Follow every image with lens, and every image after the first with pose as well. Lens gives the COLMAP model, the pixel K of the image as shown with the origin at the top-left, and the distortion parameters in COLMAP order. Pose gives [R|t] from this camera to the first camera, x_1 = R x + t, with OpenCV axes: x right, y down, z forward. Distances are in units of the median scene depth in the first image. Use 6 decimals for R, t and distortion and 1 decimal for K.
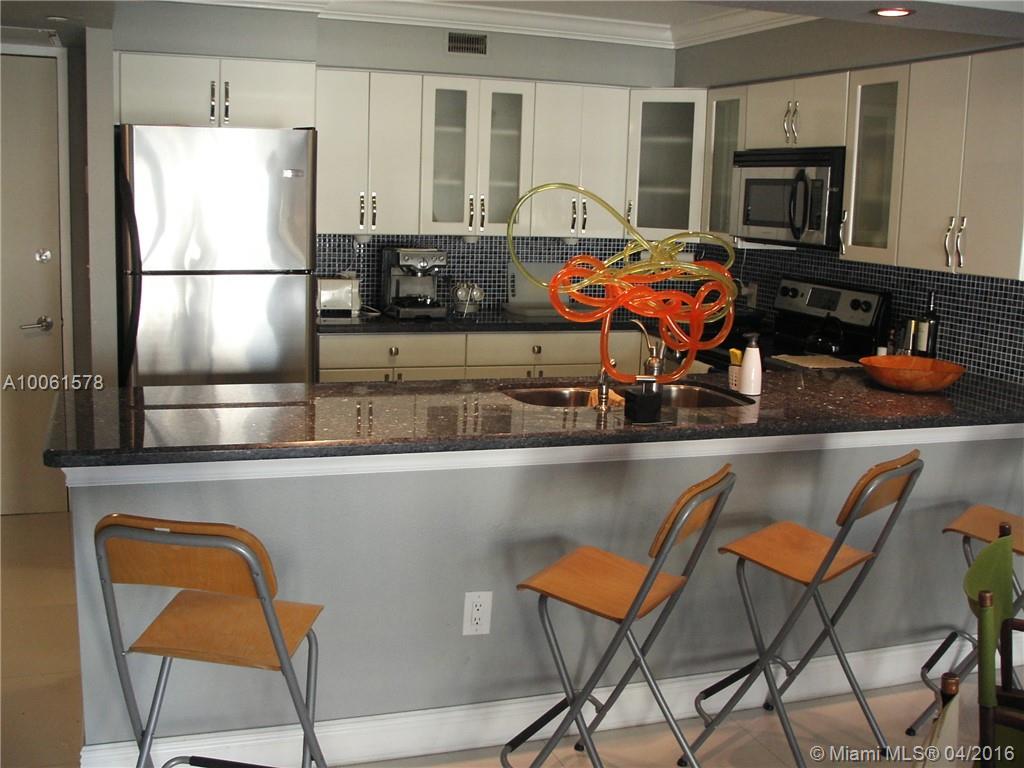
lens RADIAL K [[1118.6, 0, 512.0], [0, 1118.6, 384.0], [0, 0, 1]] dist [-0.200851, 0.269279]
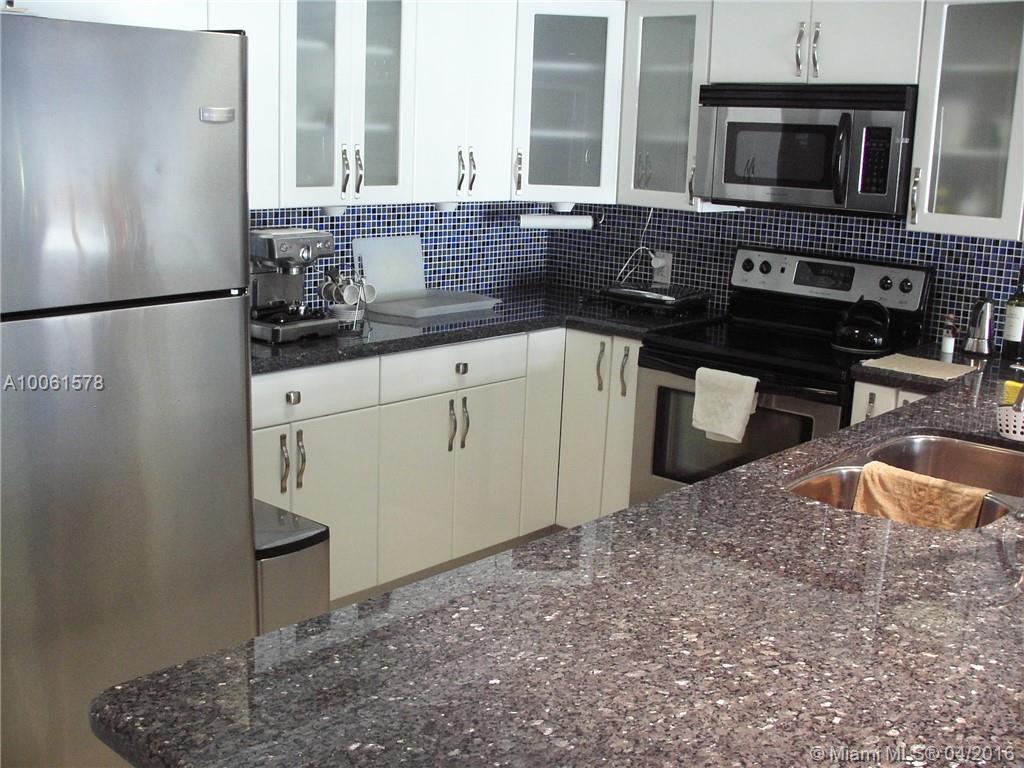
lens RADIAL K [[1118.6, 0, 512.0], [0, 1118.6, 384.0], [0, 0, 1]] dist [-0.200851, 0.269279]
pose [[0.887451, -0.102789, 0.449293, -0.269985], [0.074347, 0.993974, 0.080550, -0.076383], [-0.454865, -0.038081, 0.889746, 0.374913]]
